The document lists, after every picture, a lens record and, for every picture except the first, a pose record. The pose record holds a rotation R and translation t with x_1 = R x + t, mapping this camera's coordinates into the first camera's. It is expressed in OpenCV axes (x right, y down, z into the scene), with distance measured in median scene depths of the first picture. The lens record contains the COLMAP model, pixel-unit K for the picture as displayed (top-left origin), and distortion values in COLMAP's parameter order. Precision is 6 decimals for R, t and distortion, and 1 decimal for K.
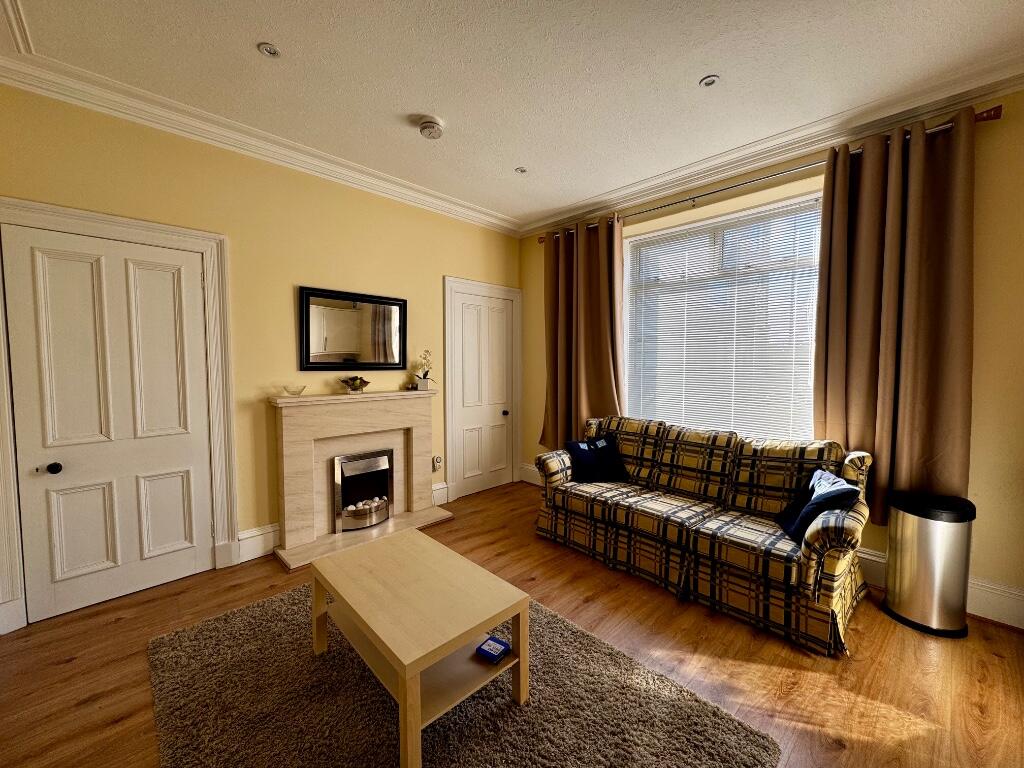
lens RADIAL K [[407.6, 0, 512.0], [0, 407.6, 384.0], [0, 0, 1]] dist [-0.002899, -0.000095]
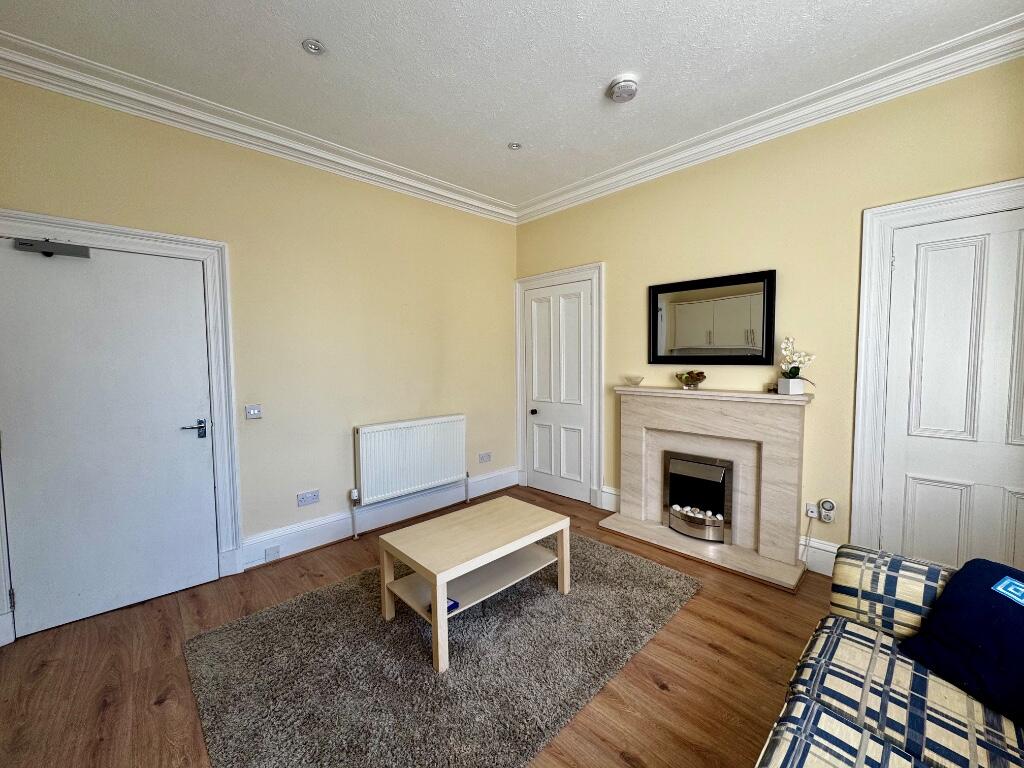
lens RADIAL K [[407.6, 0, 512.0], [0, 407.6, 384.0], [0, 0, 1]] dist [-0.002899, -0.000095]
pose [[-0.002269, 0.060338, -0.998175, 0.594668], [-0.045259, 0.997149, 0.060378, -0.029165], [0.998973, 0.045313, 0.000469, 0.649571]]
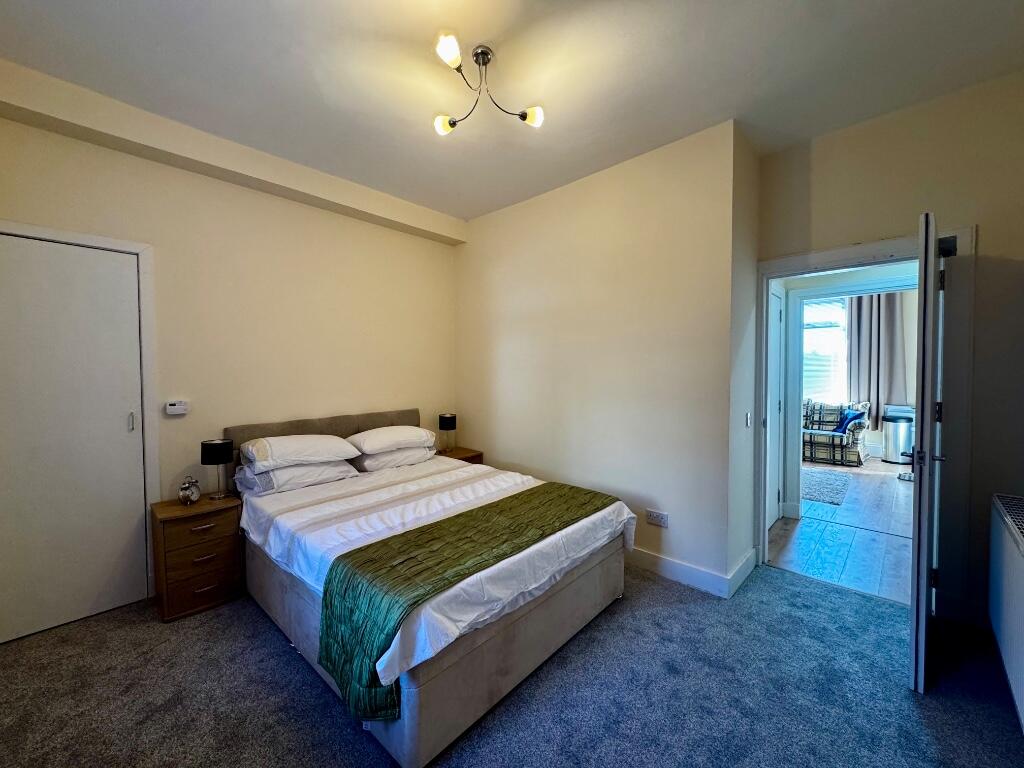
lens RADIAL K [[407.6, 0, 512.0], [0, 407.6, 384.0], [0, 0, 1]] dist [-0.002899, -0.000095]
pose [[0.999999, 0.000589, 0.001202, -1.153330], [-0.000555, 0.999589, -0.028647, 0.094540], [-0.001219, 0.028646, 0.999589, -1.312569]]
